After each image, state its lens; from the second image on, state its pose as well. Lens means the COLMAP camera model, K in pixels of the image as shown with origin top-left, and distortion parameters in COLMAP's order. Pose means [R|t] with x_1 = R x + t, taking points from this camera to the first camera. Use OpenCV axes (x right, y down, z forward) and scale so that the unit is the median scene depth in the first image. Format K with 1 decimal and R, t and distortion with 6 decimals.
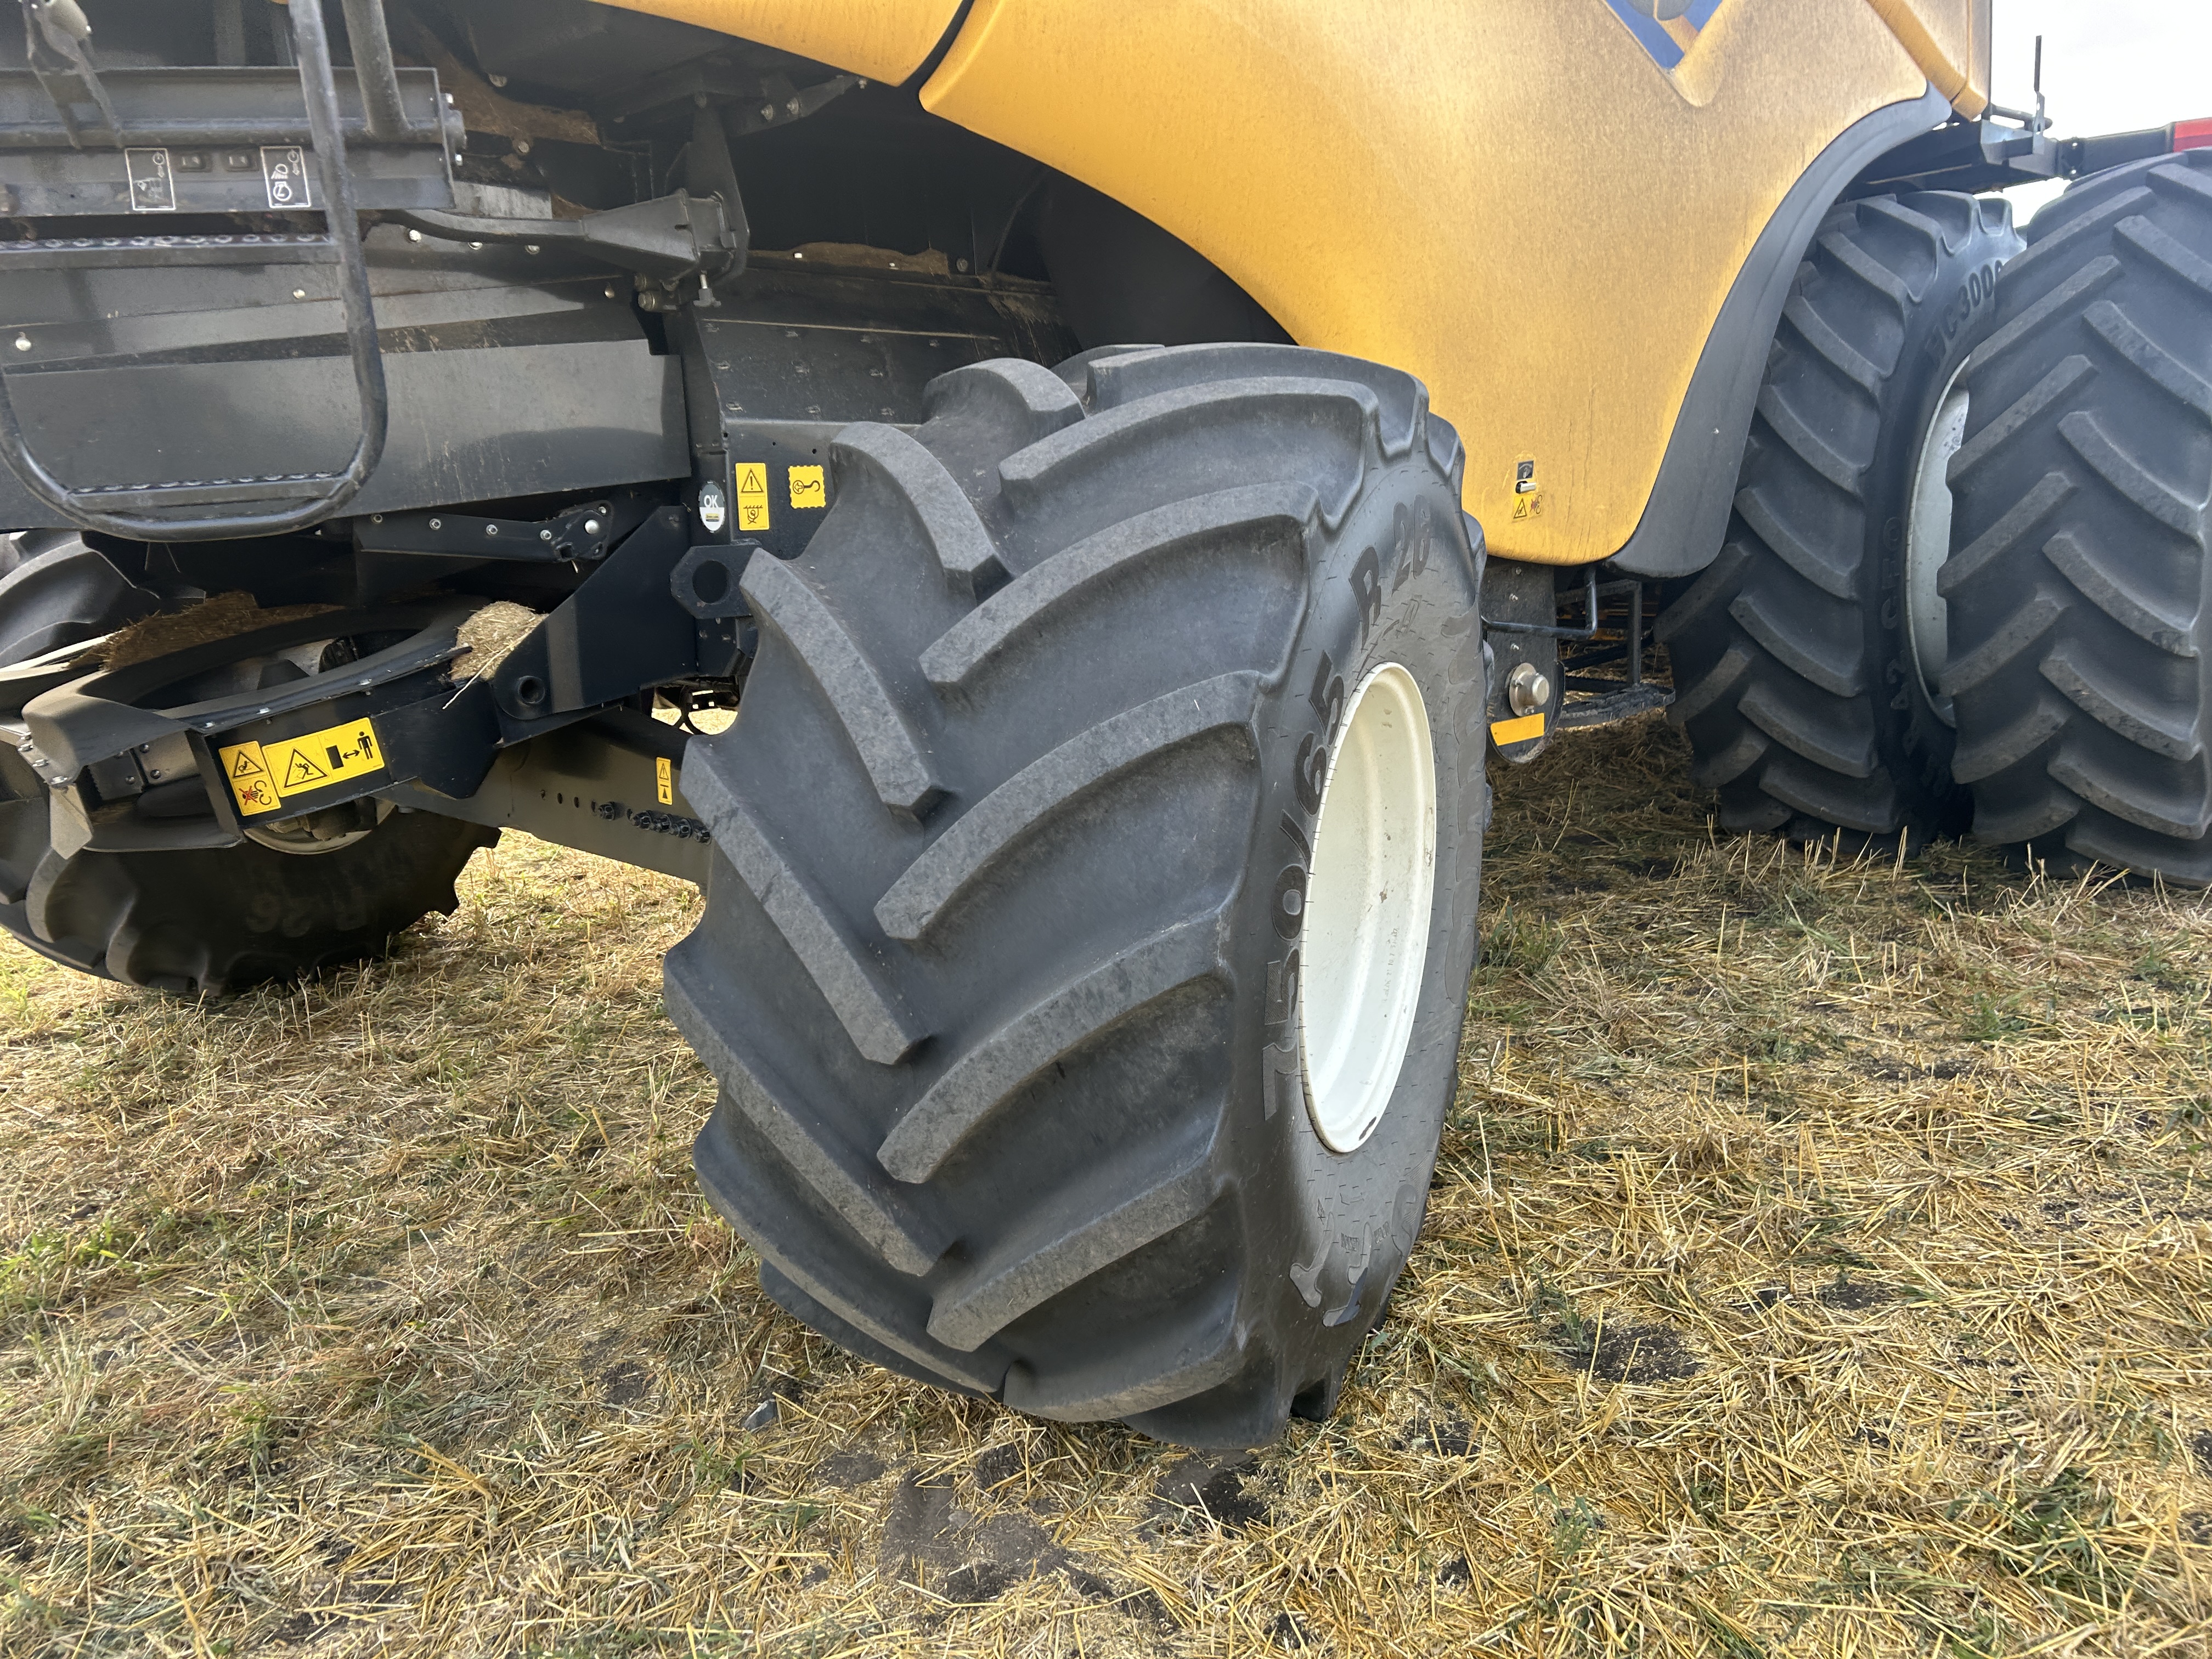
lens RADIAL K [[1659.7, 0, 1045.1], [0, 1659.7, 816.7], [0, 0, 1]] dist [0.031514, -0.035613]
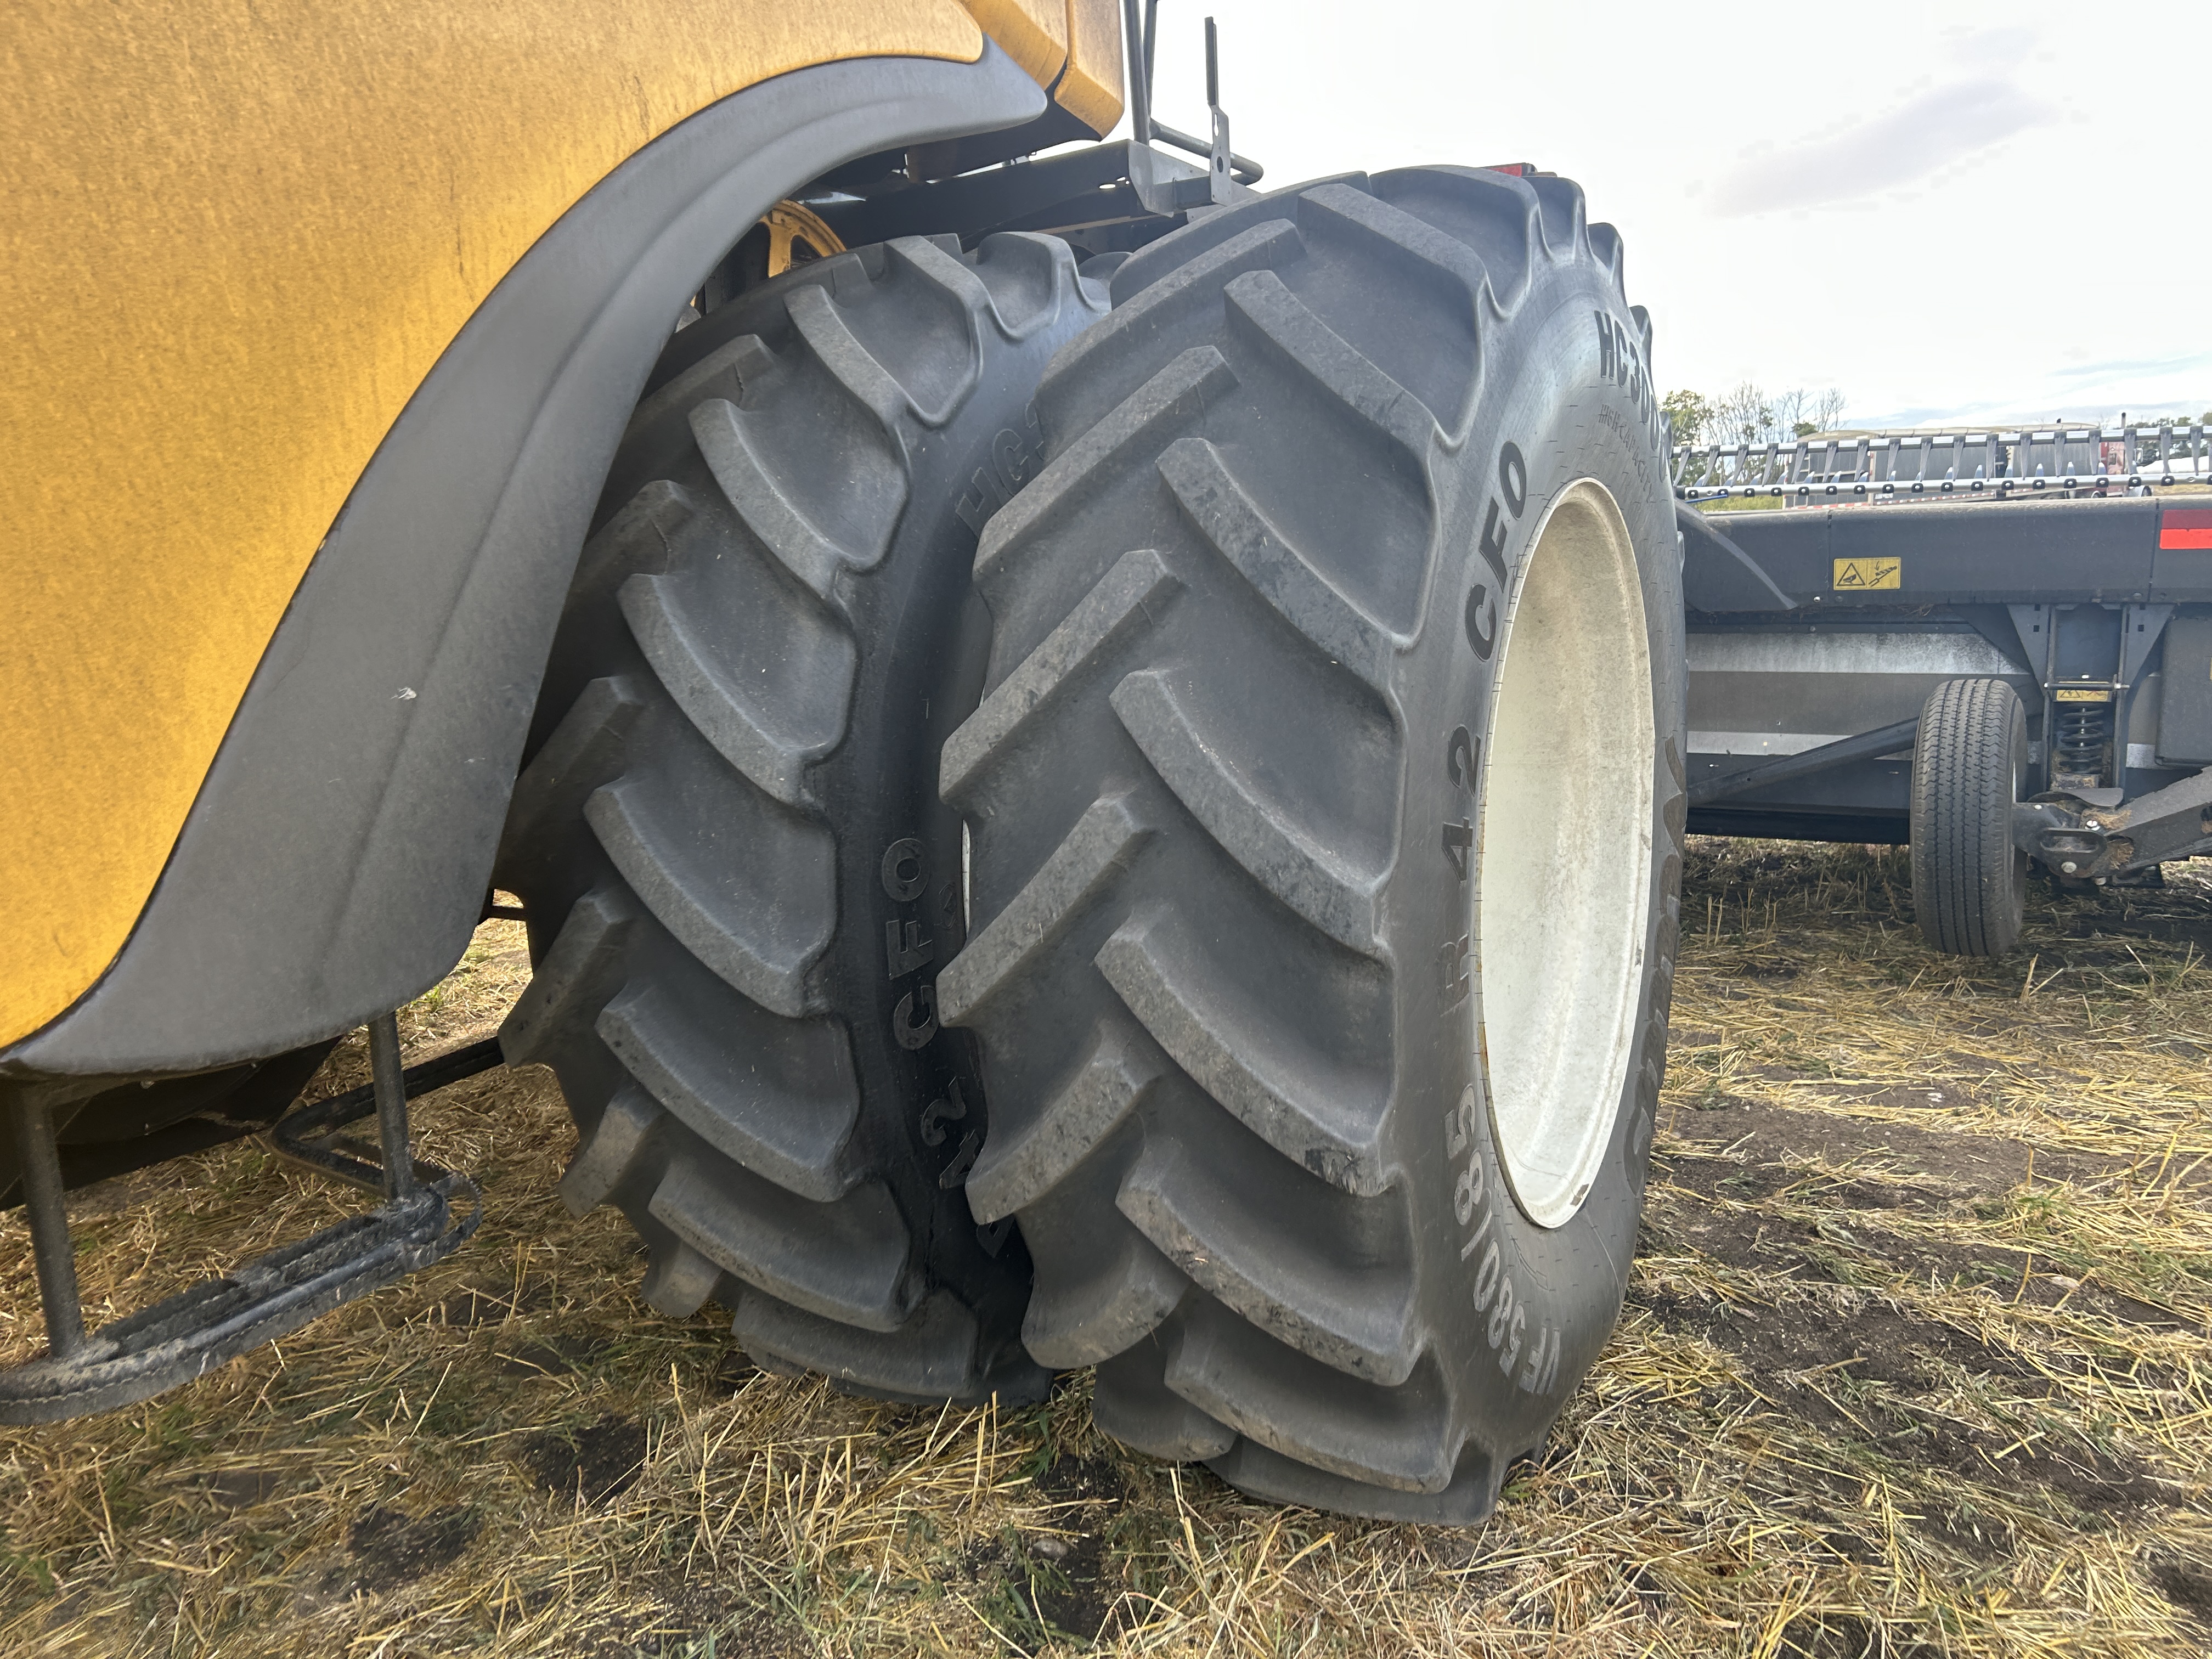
lens RADIAL K [[1659.7, 0, 1097.1], [0, 1659.7, 827.1], [0, 0, 1]] dist [0.031514, -0.035613]
pose [[0.948309, -0.030489, 0.315880, 0.448441], [0.045899, 0.998085, -0.041458, -0.176190], [-0.314011, 0.053813, 0.947893, 0.555855]]
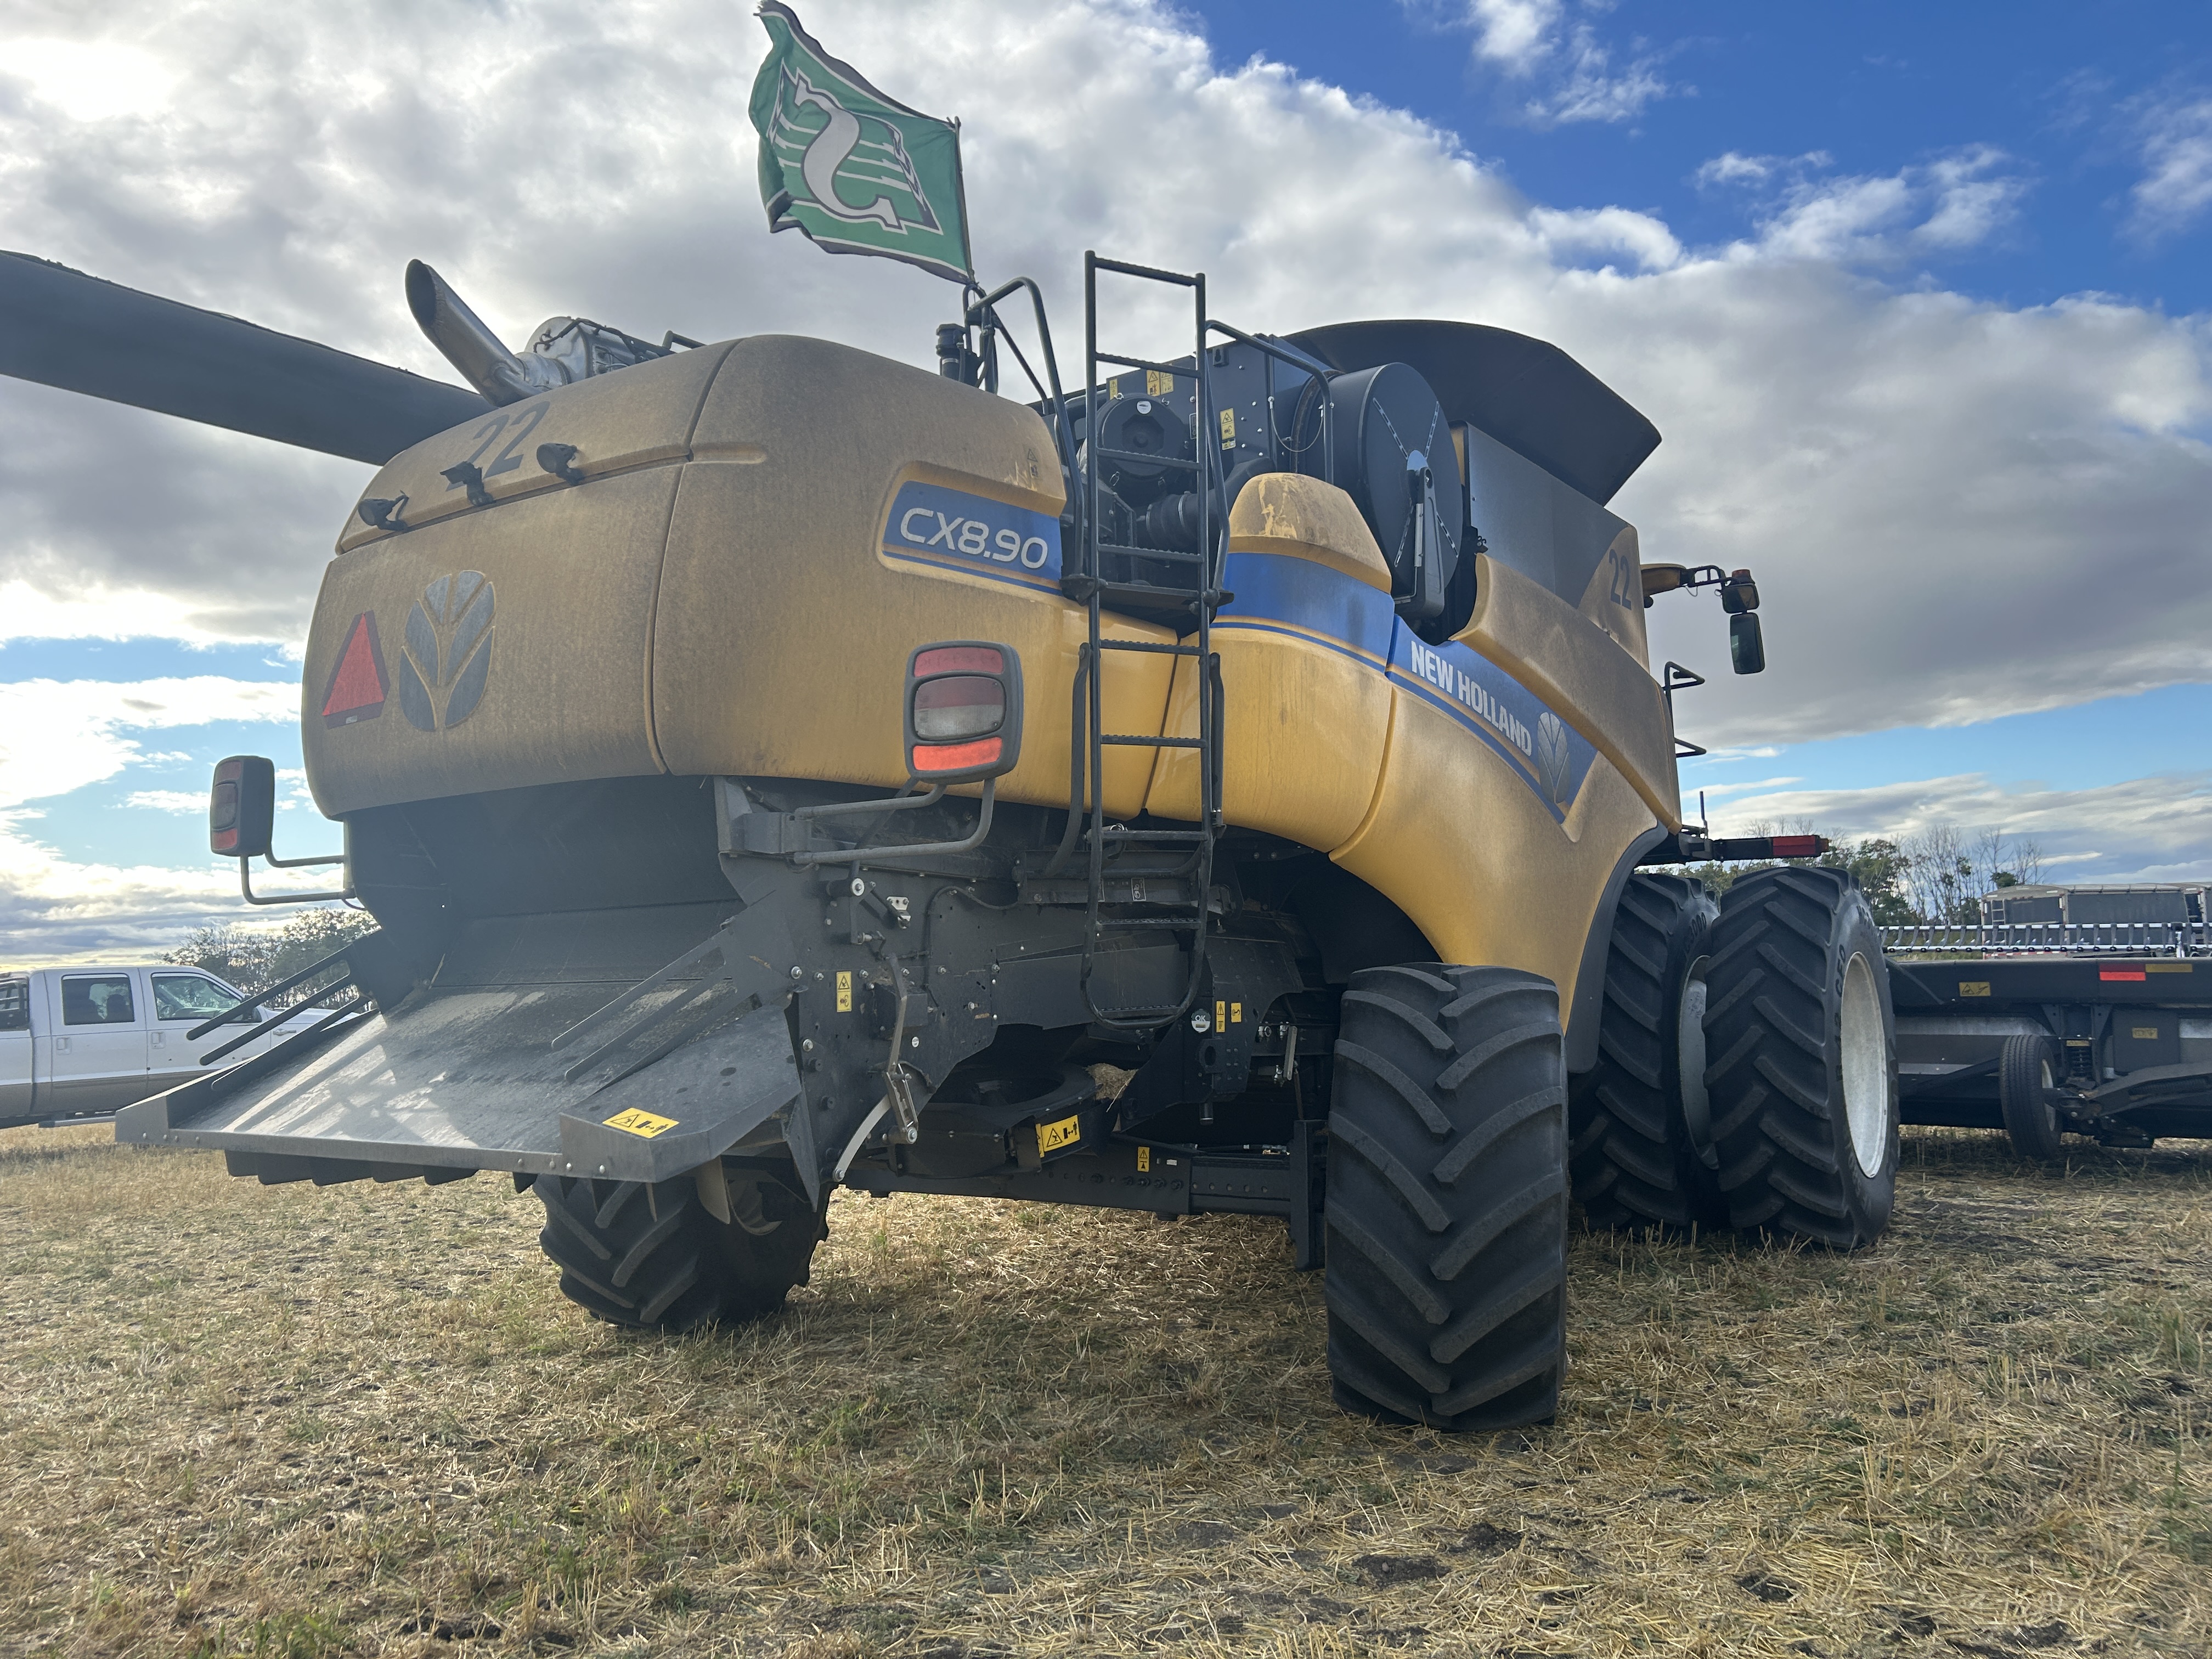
lens RADIAL K [[1659.7, 0, 1107.7], [0, 1659.7, 825.1], [0, 0, 1]] dist [0.031514, -0.035613]
pose [[0.975358, 0.058435, 0.212749, -0.578151], [0.007753, 0.954615, -0.297743, 0.149597], [-0.220492, 0.292055, 0.930638, -0.741782]]
